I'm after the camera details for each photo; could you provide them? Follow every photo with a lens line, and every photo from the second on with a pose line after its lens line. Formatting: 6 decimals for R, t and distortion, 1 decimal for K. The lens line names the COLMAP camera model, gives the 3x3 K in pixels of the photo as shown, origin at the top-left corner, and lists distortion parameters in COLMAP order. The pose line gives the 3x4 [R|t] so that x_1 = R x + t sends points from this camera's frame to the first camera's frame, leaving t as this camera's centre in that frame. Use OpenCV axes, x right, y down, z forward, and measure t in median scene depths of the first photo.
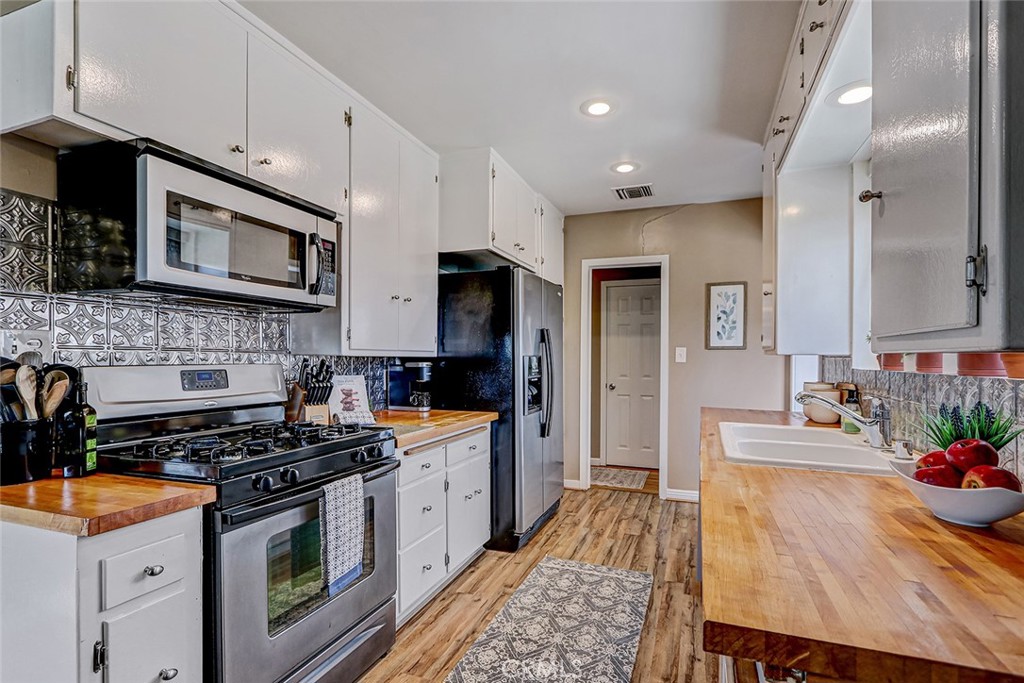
lens RADIAL K [[485.1, 0, 565.2], [0, 485.1, 357.3], [0, 0, 1]] dist [-0.002937, 0.001097]
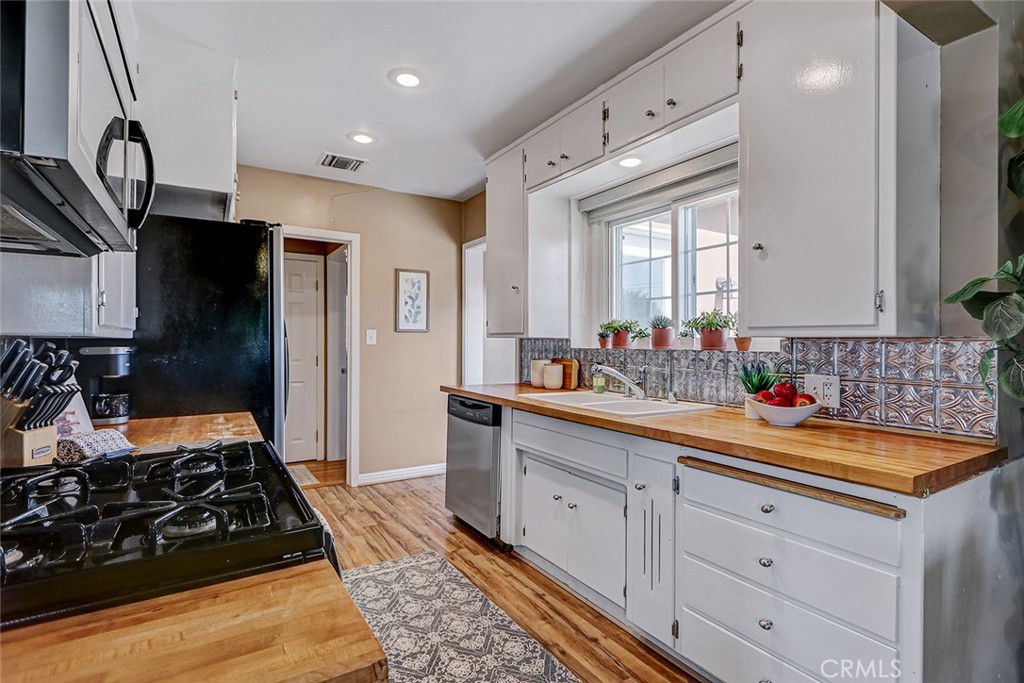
lens RADIAL K [[485.1, 0, 496.0], [0, 485.1, 340.1], [0, 0, 1]] dist [-0.002937, 0.001097]
pose [[0.643566, 0.000735, 0.765391, -0.461660], [-0.001071, 0.999999, -0.000060, 0.000879], [-0.765390, -0.000781, 0.643566, 0.212511]]
